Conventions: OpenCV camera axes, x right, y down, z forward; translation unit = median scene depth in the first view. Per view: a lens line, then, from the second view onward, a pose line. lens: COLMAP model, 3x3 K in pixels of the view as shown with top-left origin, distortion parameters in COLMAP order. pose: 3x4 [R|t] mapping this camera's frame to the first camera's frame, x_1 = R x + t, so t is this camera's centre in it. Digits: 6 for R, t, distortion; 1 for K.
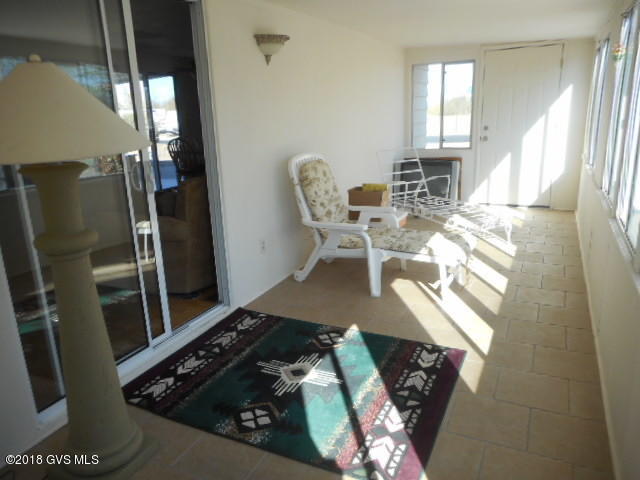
lens RADIAL K [[469.7, 0, 320.0], [0, 469.7, 240.0], [0, 0, 1]] dist [0.000006, 0.002677]
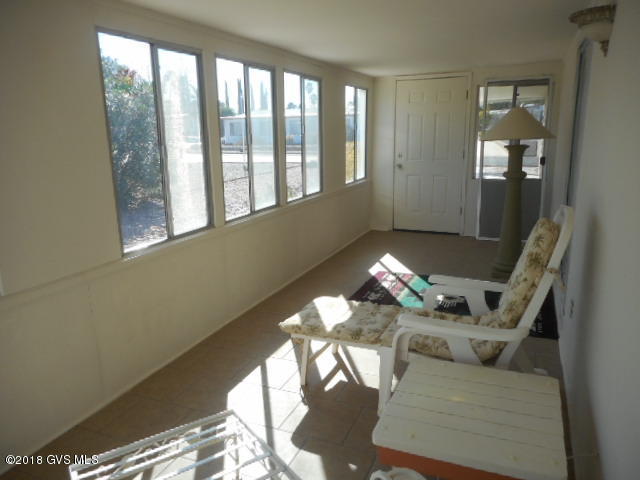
lens RADIAL K [[469.7, 0, 320.0], [0, 469.7, 240.0], [0, 0, 1]] dist [0.000006, 0.002677]
pose [[-0.997585, 0.062036, -0.031221, 0.444205], [0.039957, 0.880376, 0.472590, -0.686931], [0.056804, 0.470201, -0.880729, 2.410478]]
